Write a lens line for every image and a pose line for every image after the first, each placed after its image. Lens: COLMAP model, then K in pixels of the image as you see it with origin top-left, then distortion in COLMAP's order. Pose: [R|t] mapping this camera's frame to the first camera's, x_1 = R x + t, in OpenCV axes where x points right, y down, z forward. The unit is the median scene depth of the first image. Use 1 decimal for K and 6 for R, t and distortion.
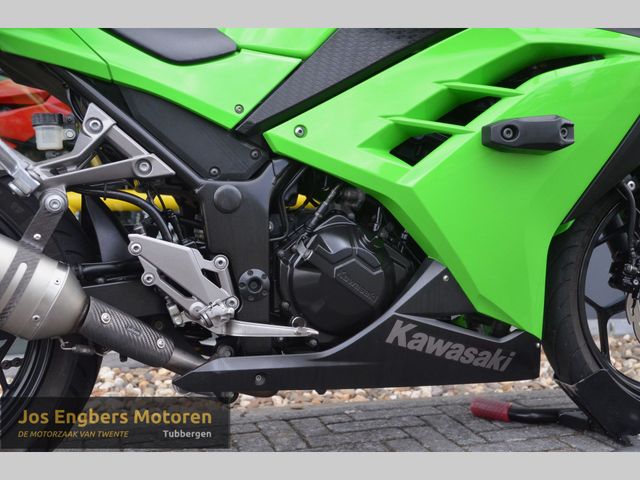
lens RADIAL K [[838.0, 0, 345.2], [0, 838.0, 251.8], [0, 0, 1]] dist [0.102898, 0.000000]
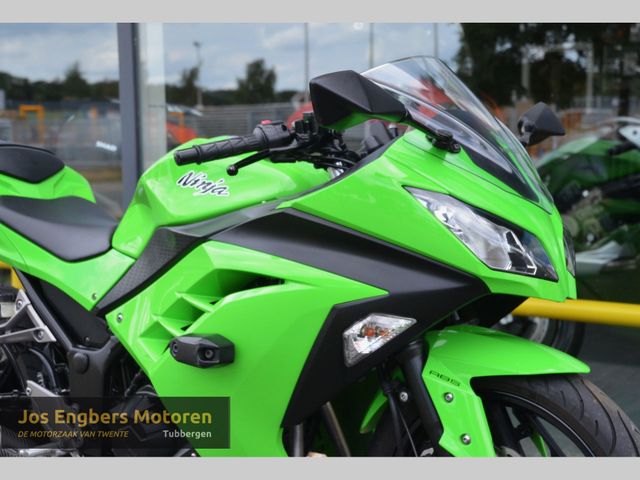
lens RADIAL K [[1062.8, 0, 363.2], [0, 1062.8, 232.1], [0, 0, 1]] dist [0.217752, 0.000000]
pose [[0.620085, 0.075279, -0.780914, 1.480687], [-0.055172, 0.997106, 0.052310, -0.387346], [0.782592, 0.010648, 0.622444, 0.265014]]
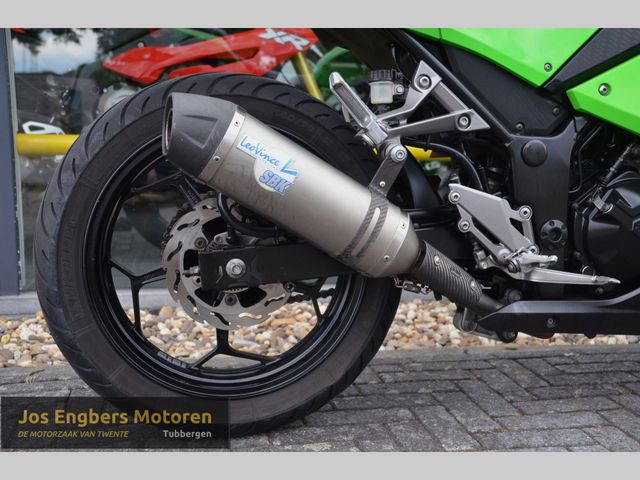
lens RADIAL K [[784.5, 0, 344.4], [0, 784.5, 254.8], [0, 0, 1]] dist [0.031826, 0.000000]
pose [[0.995850, 0.038300, -0.082559, -0.290075], [-0.032459, 0.996950, 0.070972, 0.002786], [0.085025, -0.067998, 0.994056, -0.016930]]
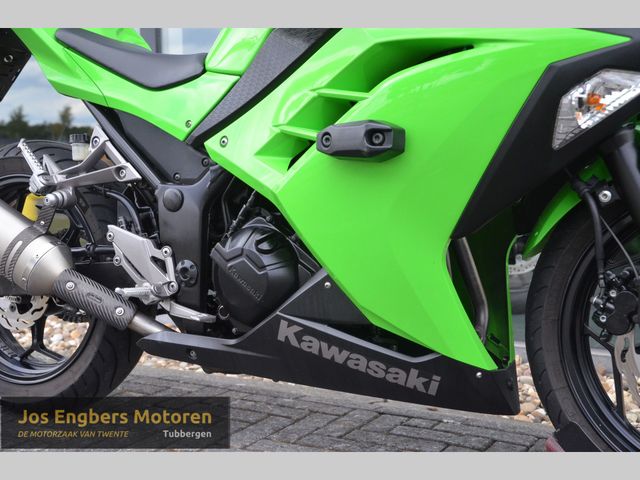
lens RADIAL K [[861.6, 0, 325.8], [0, 861.6, 246.8], [0, 0, 1]] dist [0.138366, 0.000000]
pose [[0.681867, 0.068306, -0.728280, 0.907341], [-0.060256, 0.997492, 0.037140, -0.054496], [0.728990, 0.018559, 0.684273, 0.311930]]
